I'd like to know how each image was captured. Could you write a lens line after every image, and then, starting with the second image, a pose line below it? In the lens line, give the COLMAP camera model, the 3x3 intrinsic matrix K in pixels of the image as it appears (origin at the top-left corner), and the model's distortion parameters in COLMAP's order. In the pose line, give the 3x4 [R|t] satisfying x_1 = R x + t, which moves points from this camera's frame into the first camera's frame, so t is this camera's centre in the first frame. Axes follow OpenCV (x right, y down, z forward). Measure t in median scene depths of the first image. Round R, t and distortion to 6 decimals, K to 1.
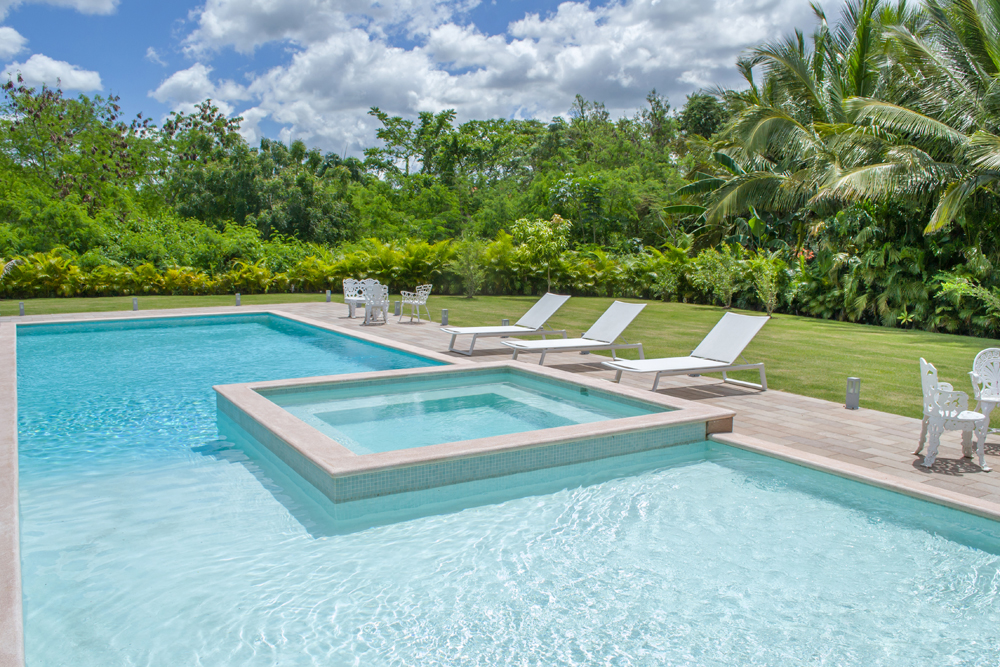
lens RADIAL K [[815.4, 0, 500.0], [0, 815.4, 333.5], [0, 0, 1]] dist [-0.003335, -0.124046]
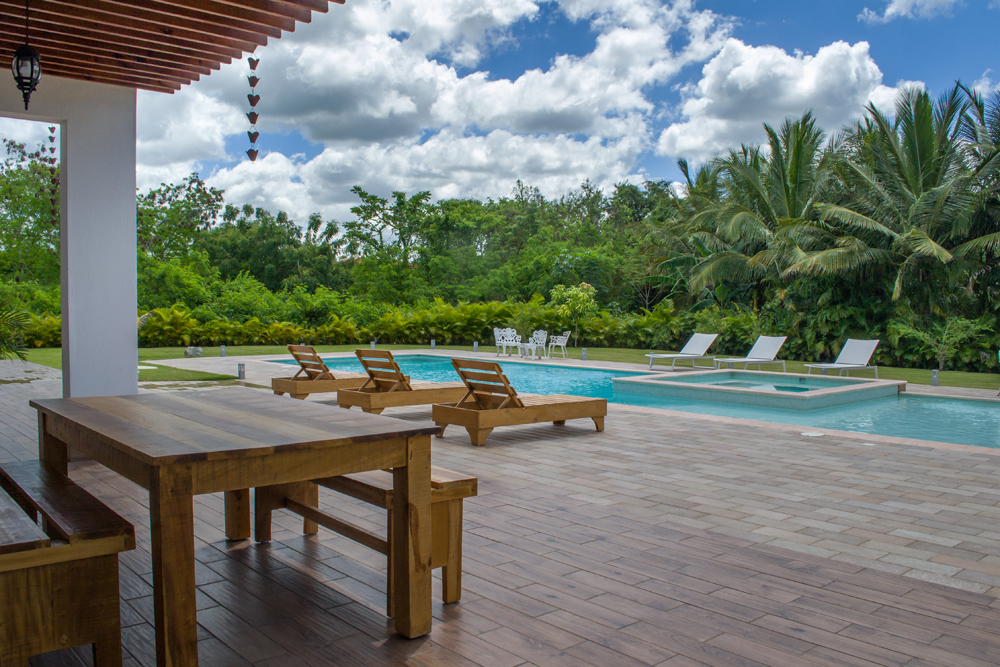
lens RADIAL K [[815.4, 0, 500.0], [0, 815.4, 333.5], [0, 0, 1]] dist [-0.003335, -0.124046]
pose [[0.981957, 0.000825, 0.189101, -0.310364], [0.015050, 0.996478, -0.082495, 0.039105], [-0.188503, 0.083853, 0.978486, -0.226688]]
